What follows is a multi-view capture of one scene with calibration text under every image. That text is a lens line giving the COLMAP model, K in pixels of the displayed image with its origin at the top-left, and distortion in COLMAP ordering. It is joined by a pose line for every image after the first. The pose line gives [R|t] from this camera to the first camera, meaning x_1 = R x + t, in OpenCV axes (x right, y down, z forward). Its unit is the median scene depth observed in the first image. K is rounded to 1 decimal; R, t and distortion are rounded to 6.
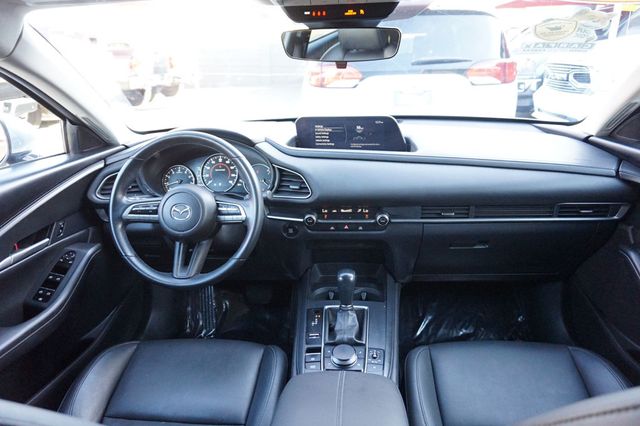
lens RADIAL K [[436.9, 0, 320.0], [0, 436.9, 213.0], [0, 0, 1]] dist [-0.036583, 0.047474]
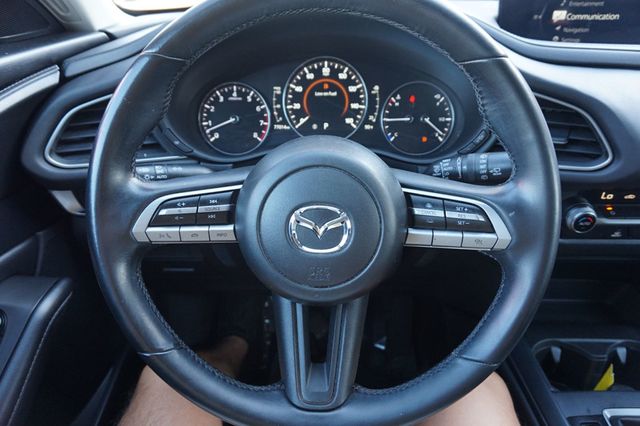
lens RADIAL K [[436.9, 0, 320.0], [0, 436.9, 213.0], [0, 0, 1]] dist [-0.036583, 0.047474]
pose [[0.998073, -0.006577, 0.061695, -0.300363], [-0.004070, 0.985283, 0.170885, -0.061155], [-0.061911, -0.170806, 0.983358, 0.604202]]
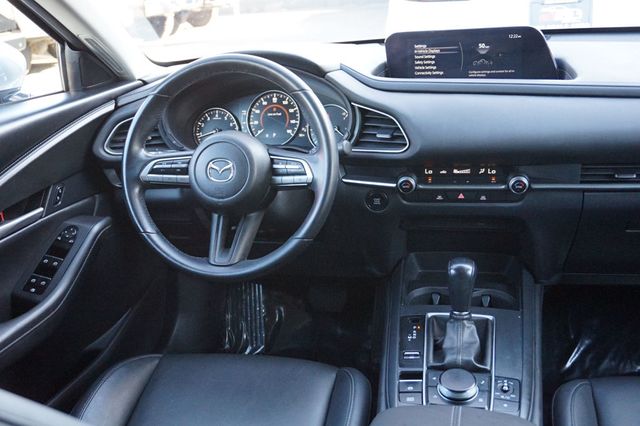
lens RADIAL K [[630.8, 0, 320.0], [0, 630.8, 213.0], [0, 0, 1]] dist [0.003560, 0.002171]
pose [[0.989828, 0.012028, -0.141762, -0.016081], [-0.007809, 0.999511, 0.030280, 0.030484], [0.142057, -0.028865, 0.989437, 0.019866]]
